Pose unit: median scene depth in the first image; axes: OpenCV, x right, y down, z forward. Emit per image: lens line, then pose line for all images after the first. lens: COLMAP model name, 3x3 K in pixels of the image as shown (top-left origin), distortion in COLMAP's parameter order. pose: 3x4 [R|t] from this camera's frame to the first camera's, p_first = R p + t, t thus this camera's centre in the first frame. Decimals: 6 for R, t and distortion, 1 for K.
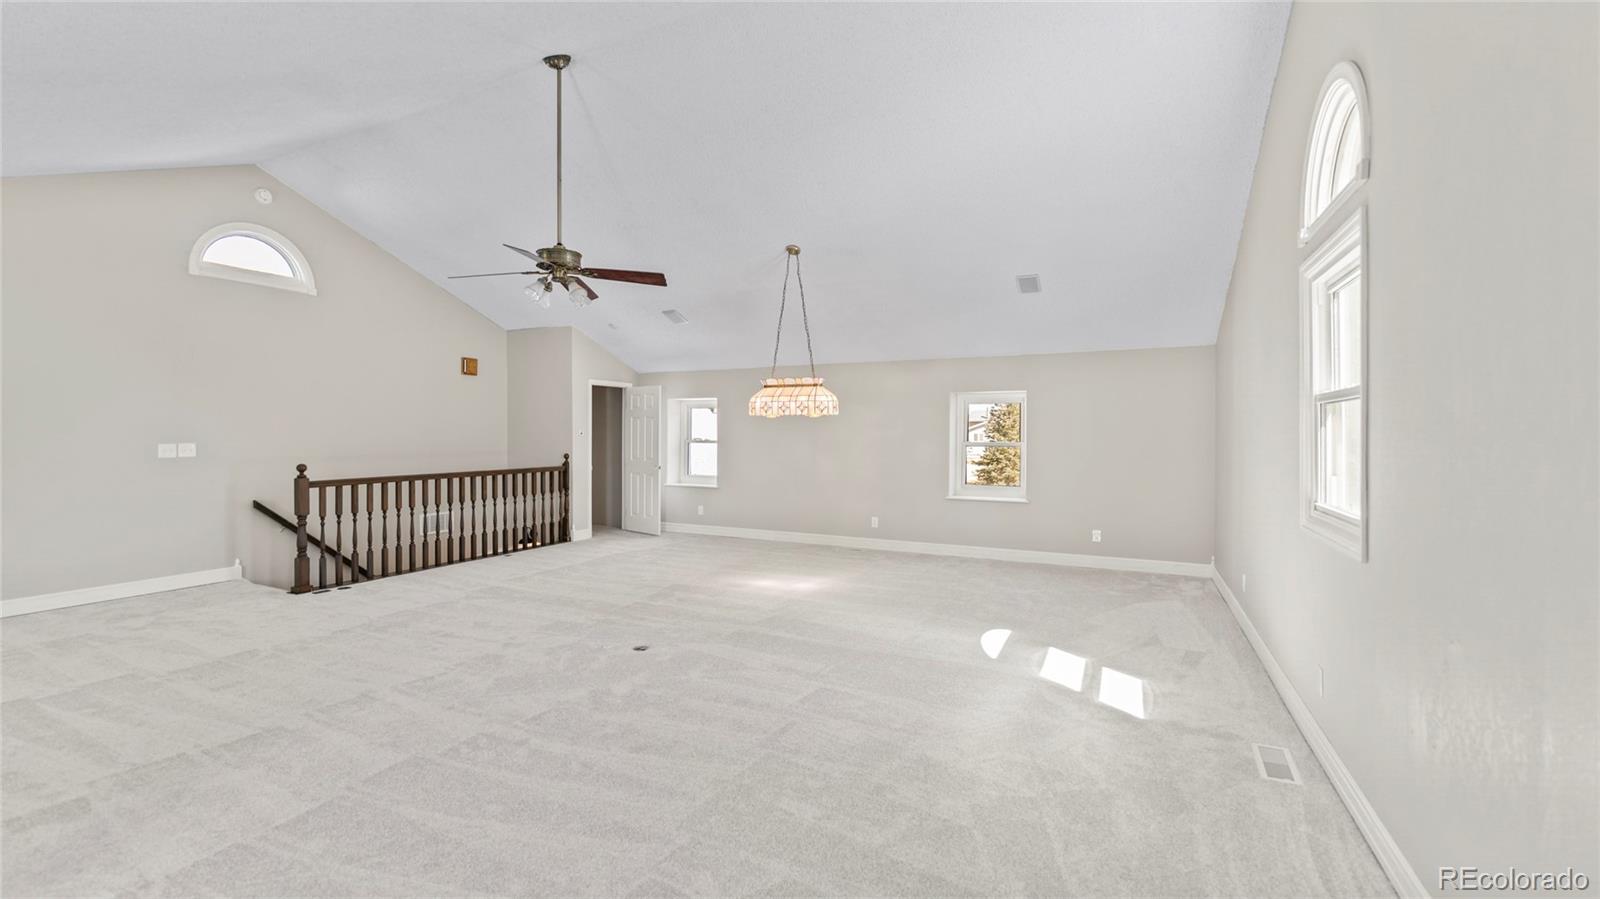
lens RADIAL K [[659.6, 0, 801.6], [0, 659.6, 422.3], [0, 0, 1]] dist [-0.012605, -0.000075]
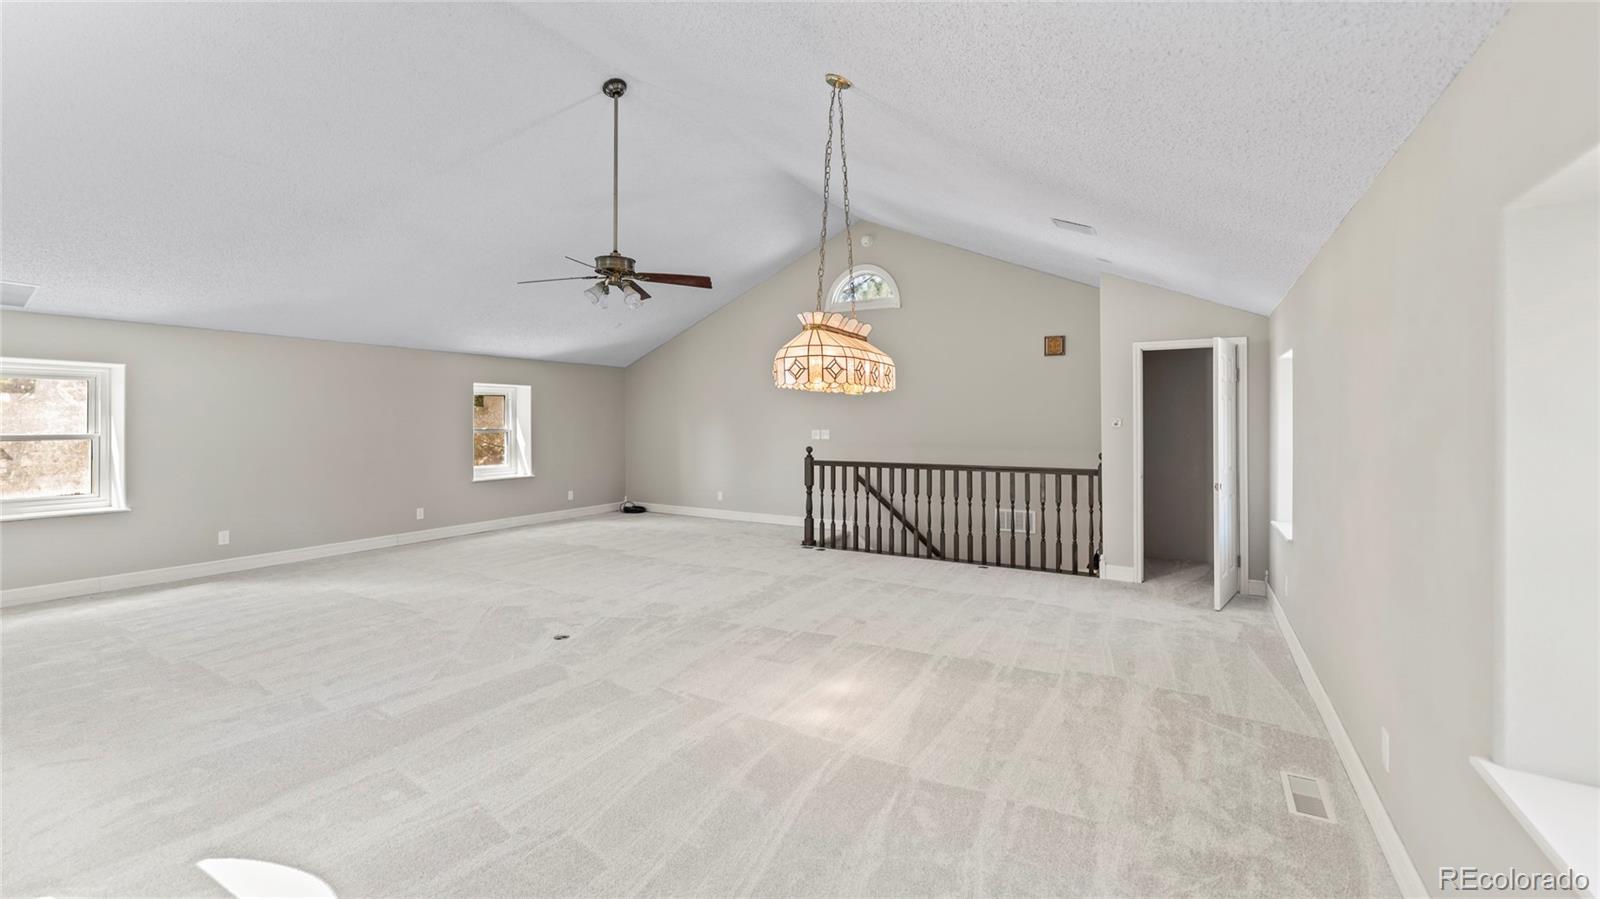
lens RADIAL K [[659.6, 0, 801.6], [0, 659.6, 422.3], [0, 0, 1]] dist [-0.012605, -0.000075]
pose [[-0.062162, -0.001400, -0.998065, 0.440346], [0.011995, 0.999926, -0.002149, 0.015096], [0.997994, -0.012105, -0.062140, 0.865481]]
